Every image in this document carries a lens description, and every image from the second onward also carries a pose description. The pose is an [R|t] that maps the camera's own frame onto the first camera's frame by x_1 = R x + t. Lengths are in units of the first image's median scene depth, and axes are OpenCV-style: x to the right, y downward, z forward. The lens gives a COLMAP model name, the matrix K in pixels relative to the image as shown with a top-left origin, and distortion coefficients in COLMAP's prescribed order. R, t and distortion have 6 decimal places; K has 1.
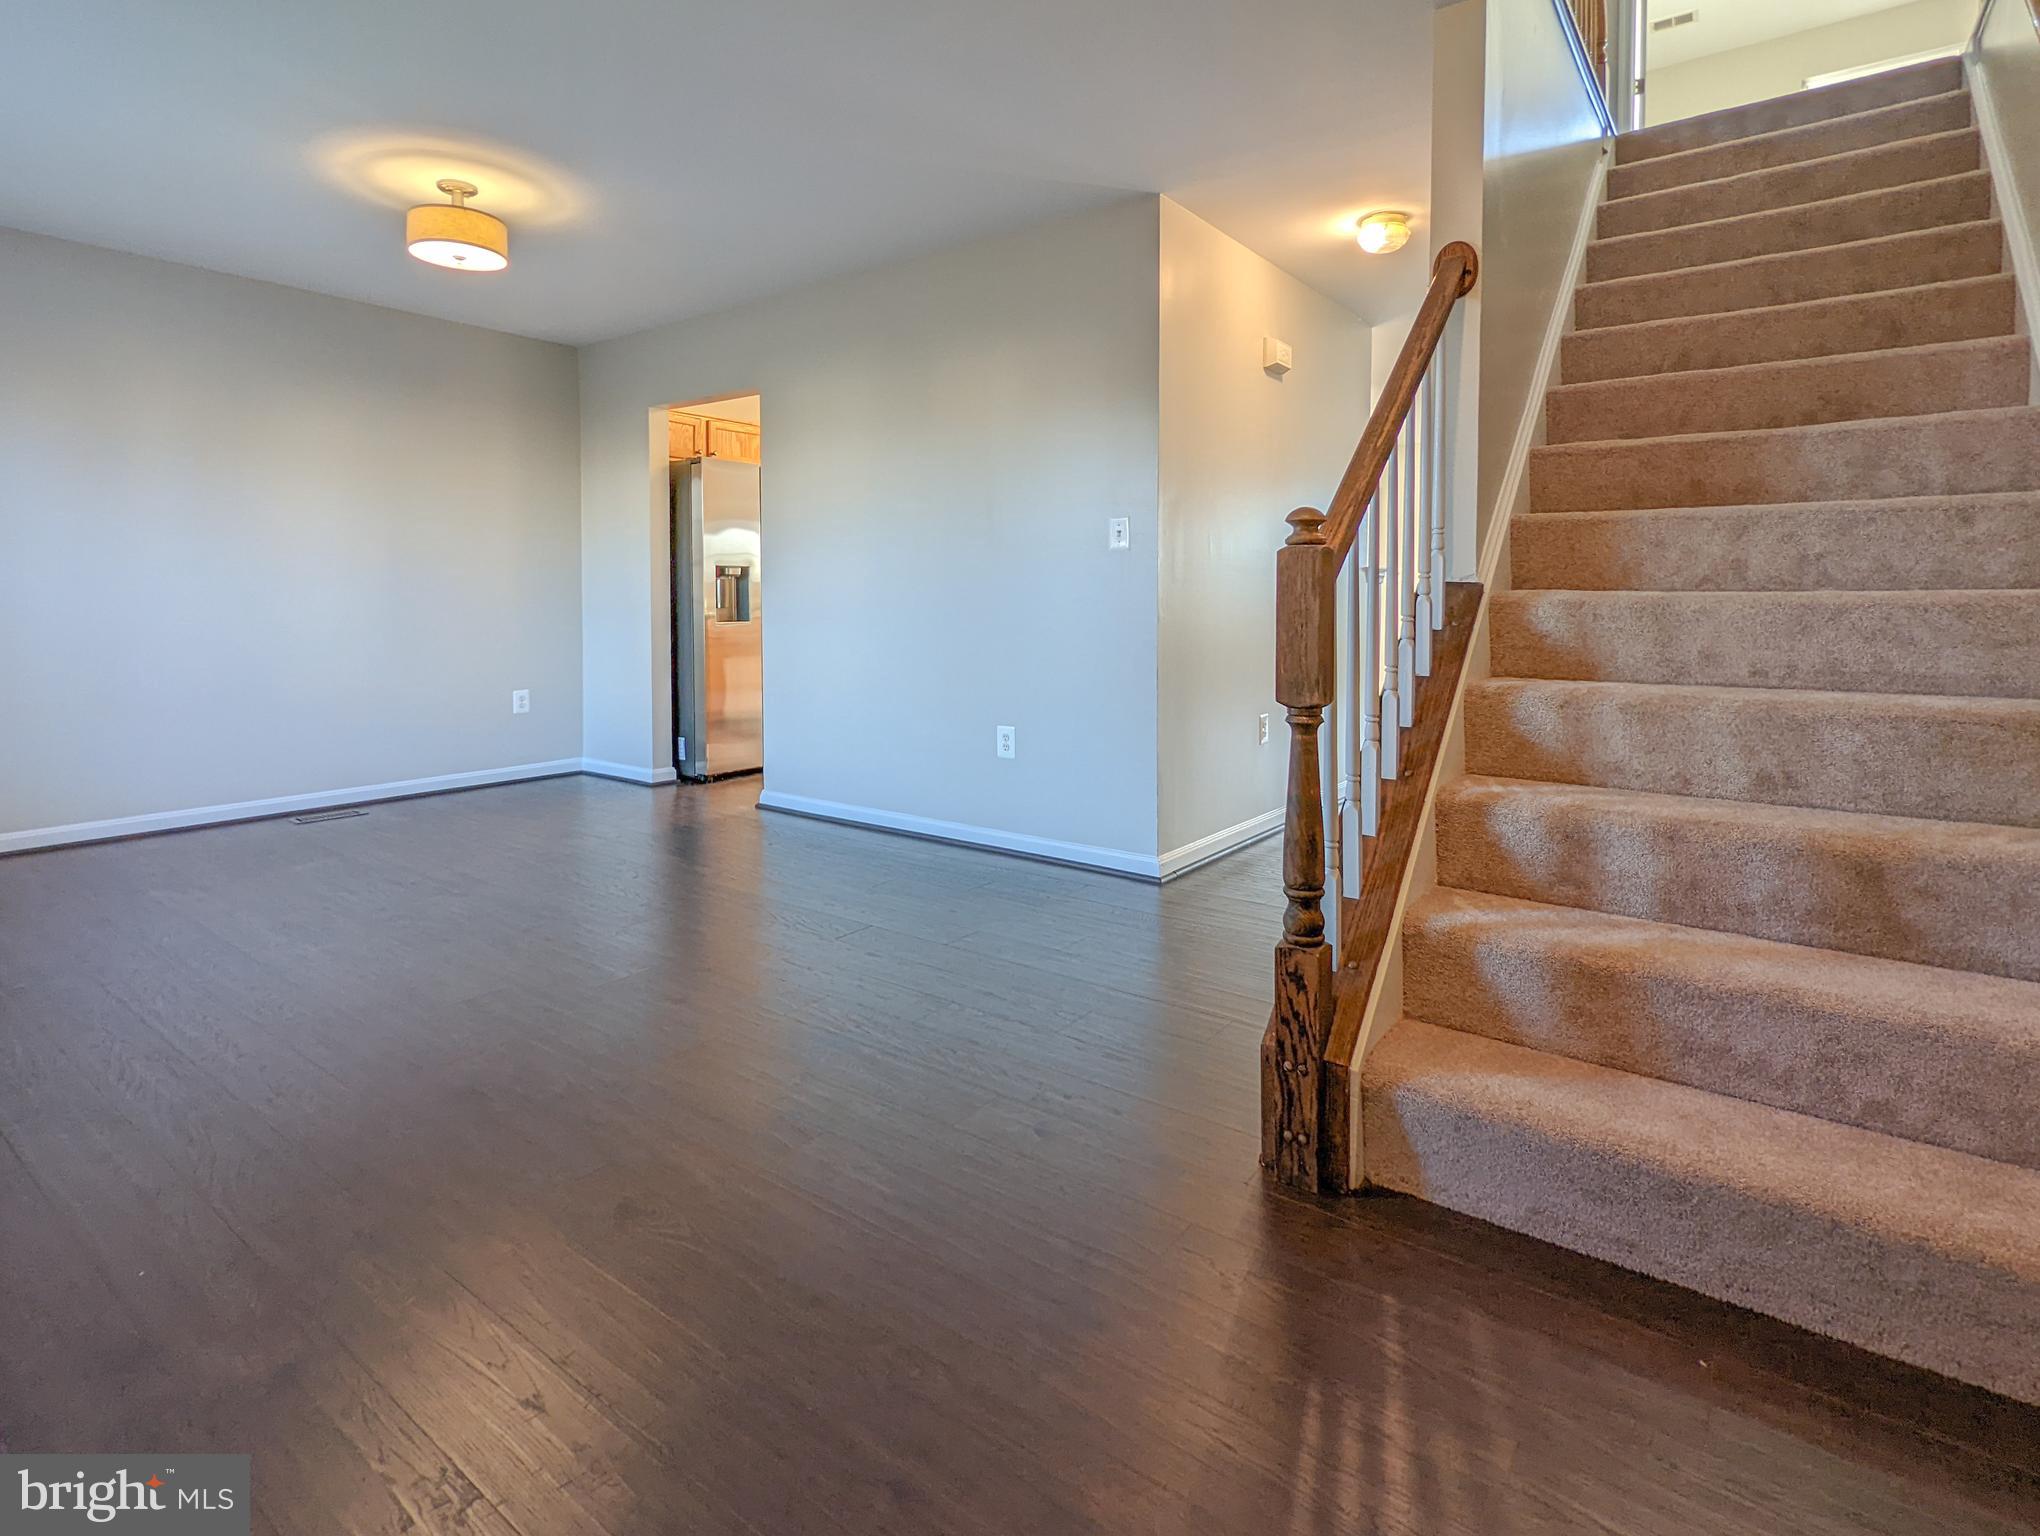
lens RADIAL K [[1023.0, 0, 1024.2], [0, 1023.0, 714.8], [0, 0, 1]] dist [0.003301, -0.001491]
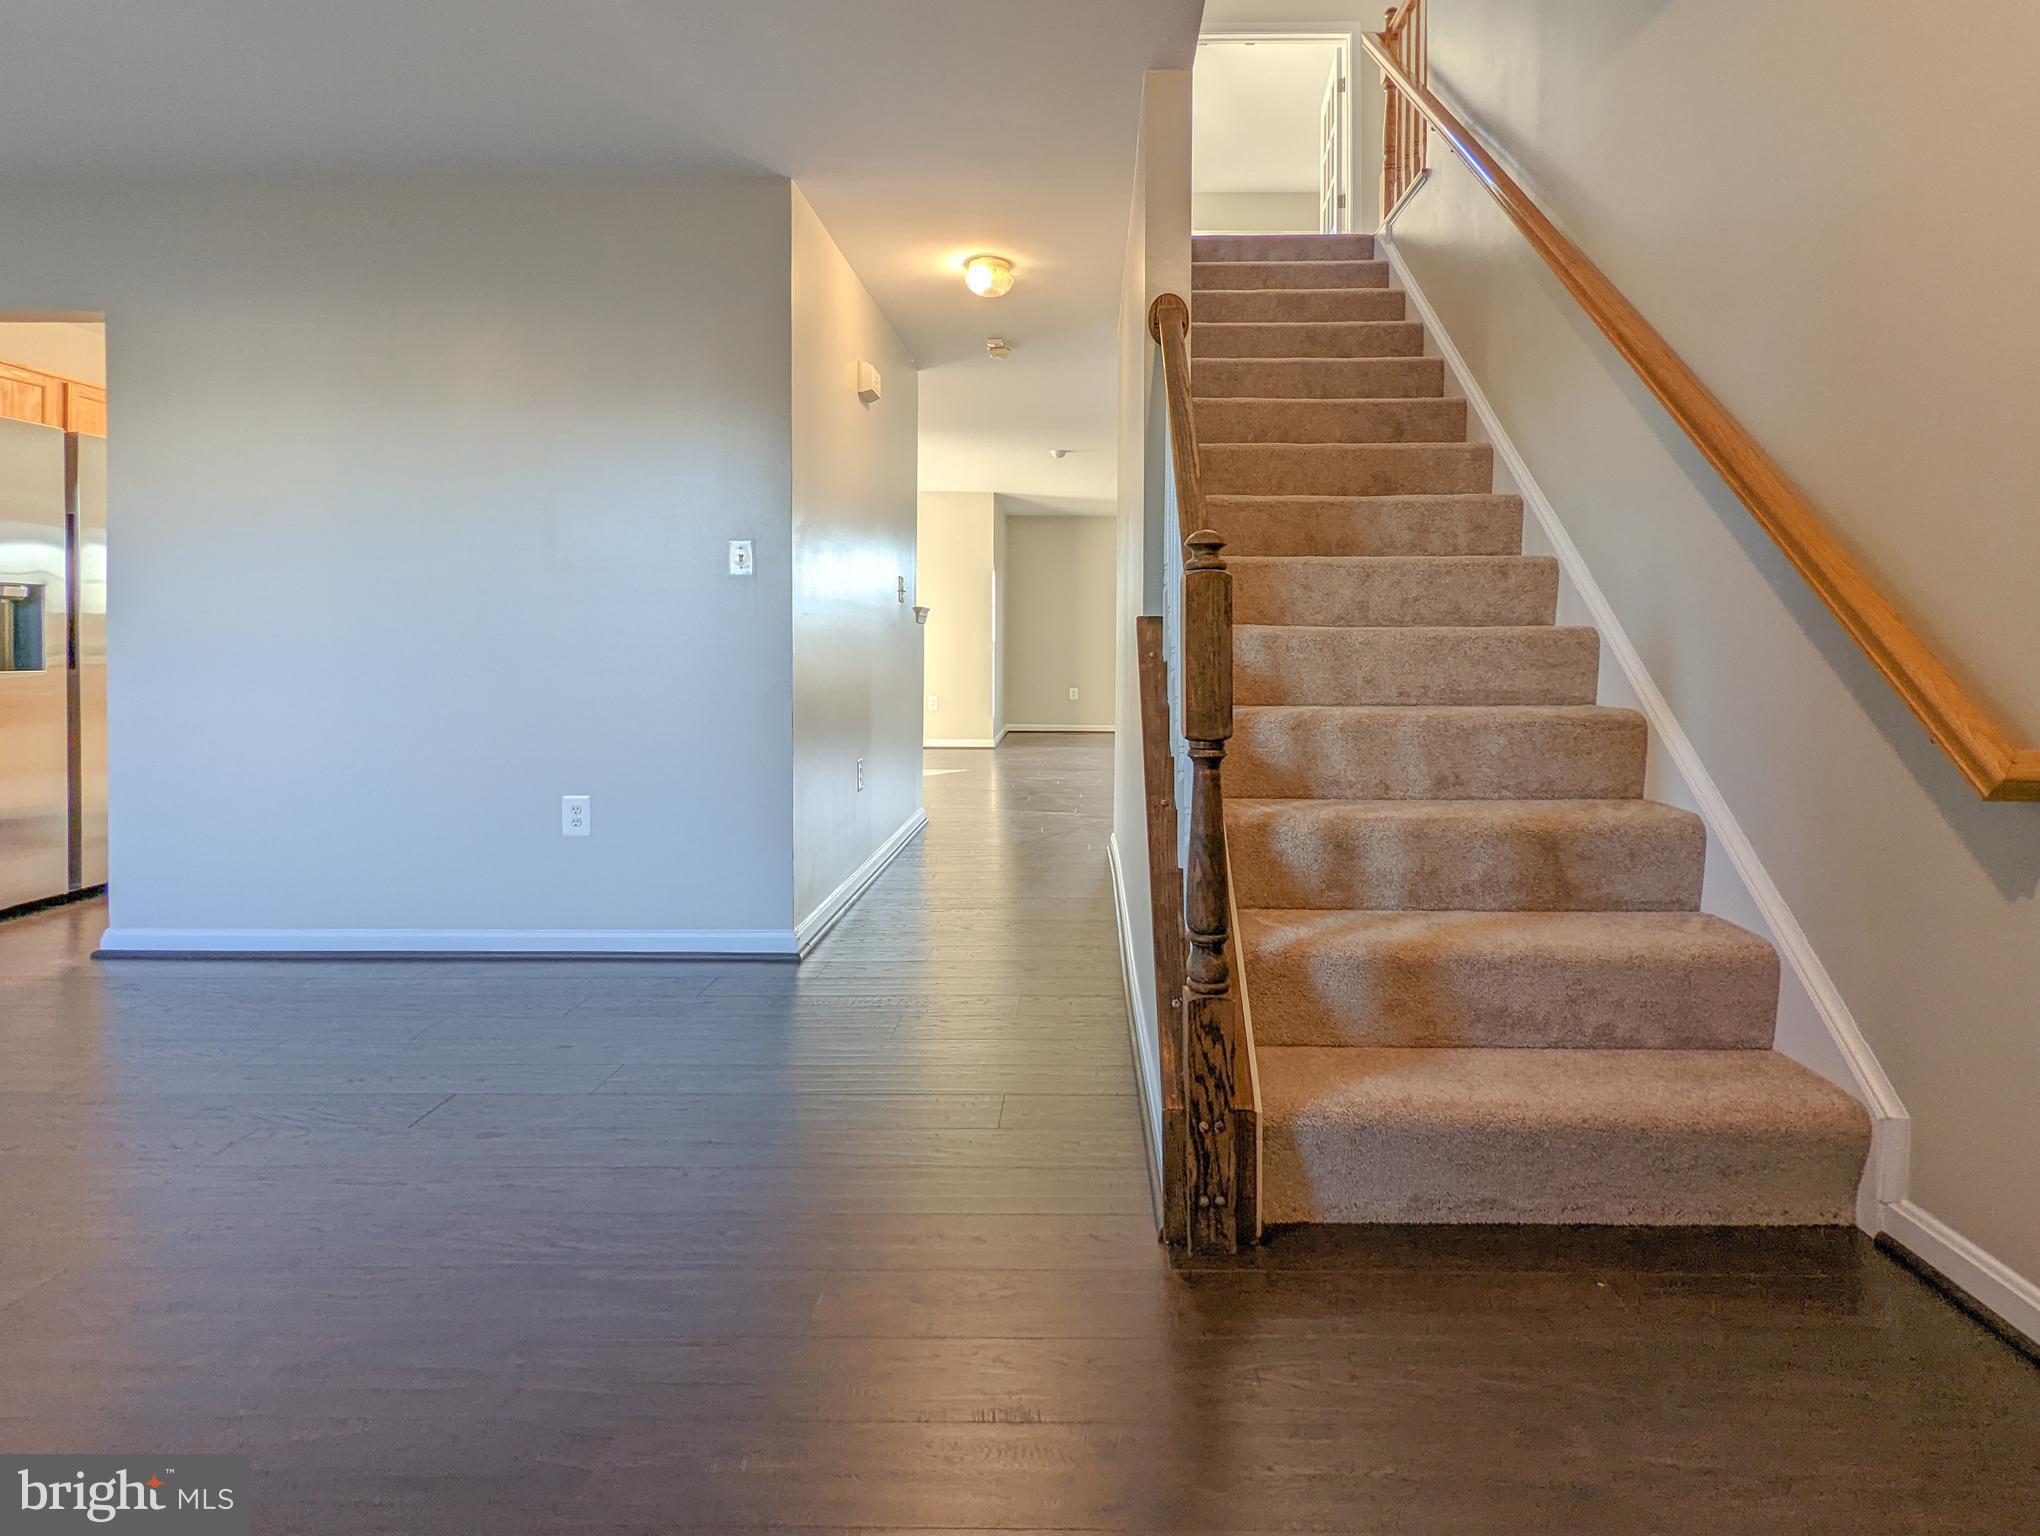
lens RADIAL K [[1023.0, 0, 1024.2], [0, 1023.0, 714.8], [0, 0, 1]] dist [0.003301, -0.001491]
pose [[0.807904, -0.040185, 0.587942, -0.401922], [0.066394, 0.997527, -0.023055, -0.019684], [-0.585562, 0.057663, 0.808574, 0.316877]]
